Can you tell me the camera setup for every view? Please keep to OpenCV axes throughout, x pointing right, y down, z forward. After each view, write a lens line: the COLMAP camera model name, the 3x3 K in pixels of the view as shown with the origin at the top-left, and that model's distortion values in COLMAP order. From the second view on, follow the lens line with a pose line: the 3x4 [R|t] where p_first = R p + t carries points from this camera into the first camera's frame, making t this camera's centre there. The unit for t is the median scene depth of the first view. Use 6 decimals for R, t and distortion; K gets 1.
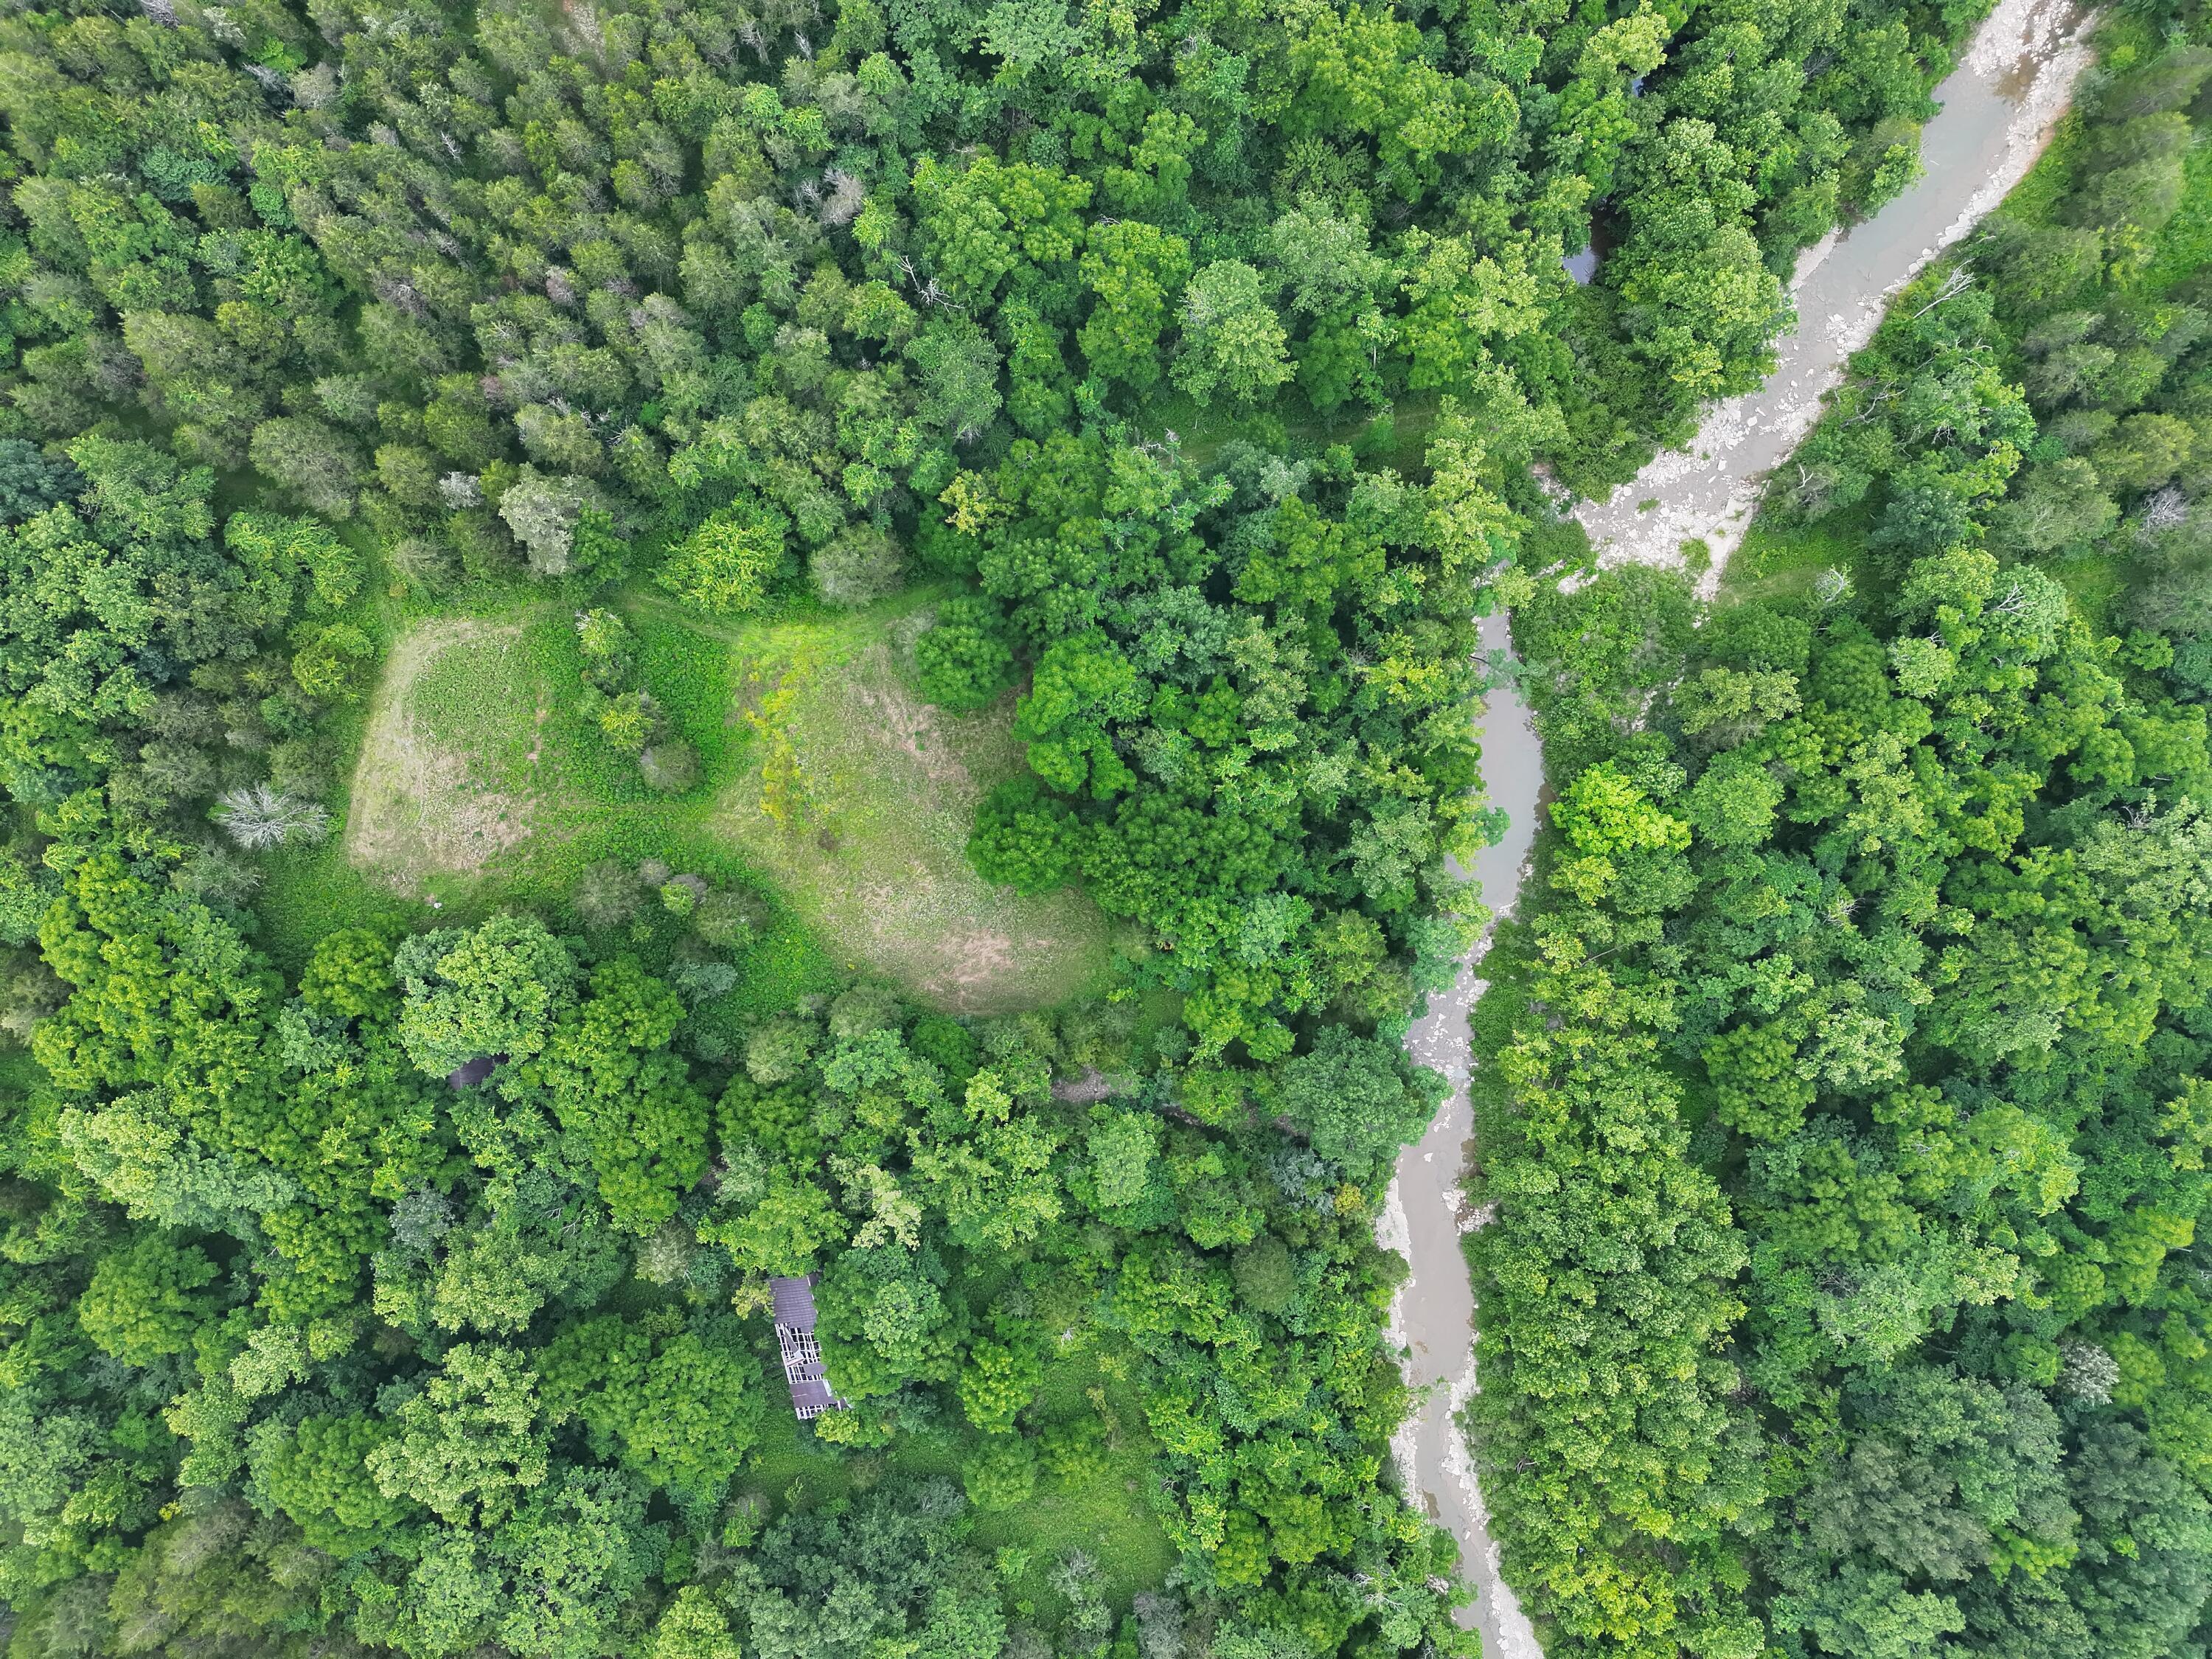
lens RADIAL K [[1541.7, 0, 1109.1], [0, 1541.7, 831.7], [0, 0, 1]] dist [0.066168, -0.056139]
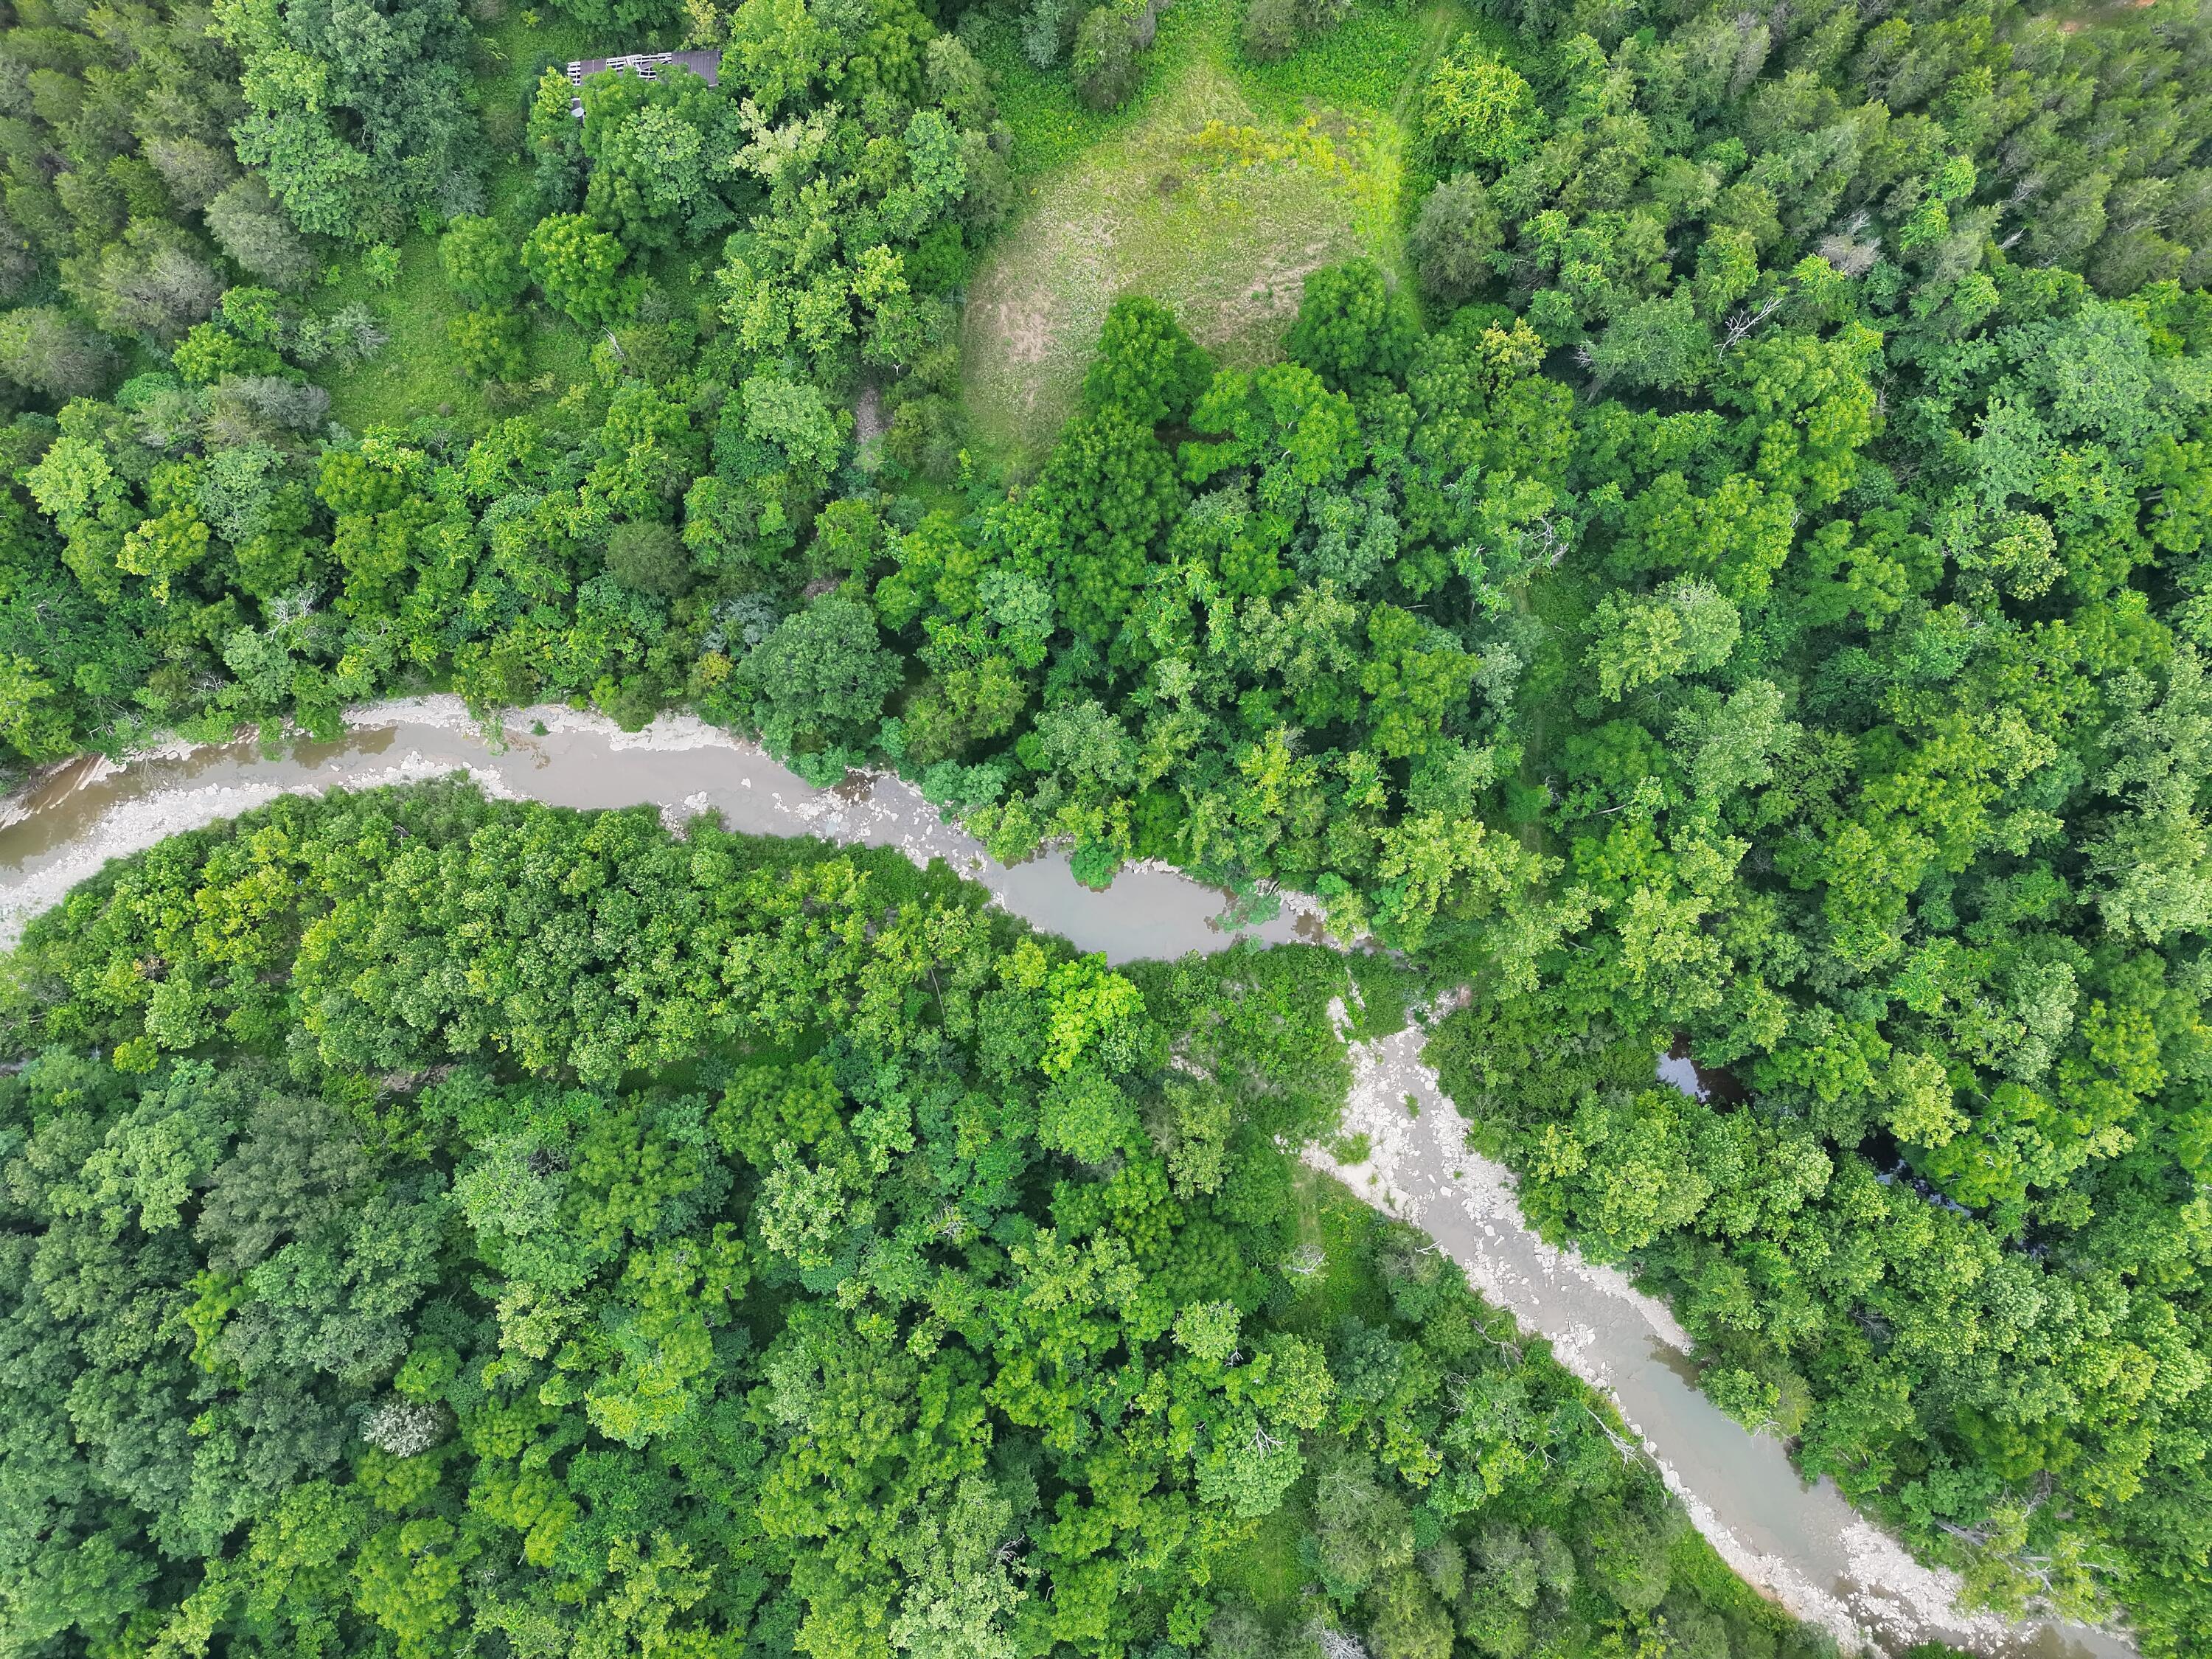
lens RADIAL K [[1541.7, 0, 1109.1], [0, 1541.7, 831.7], [0, 0, 1]] dist [0.066168, -0.056139]
pose [[-0.132945, 0.988942, -0.065720, 0.293602], [-0.991074, -0.133310, -0.001177, -0.009462], [-0.009925, 0.064977, 0.997837, 0.081402]]
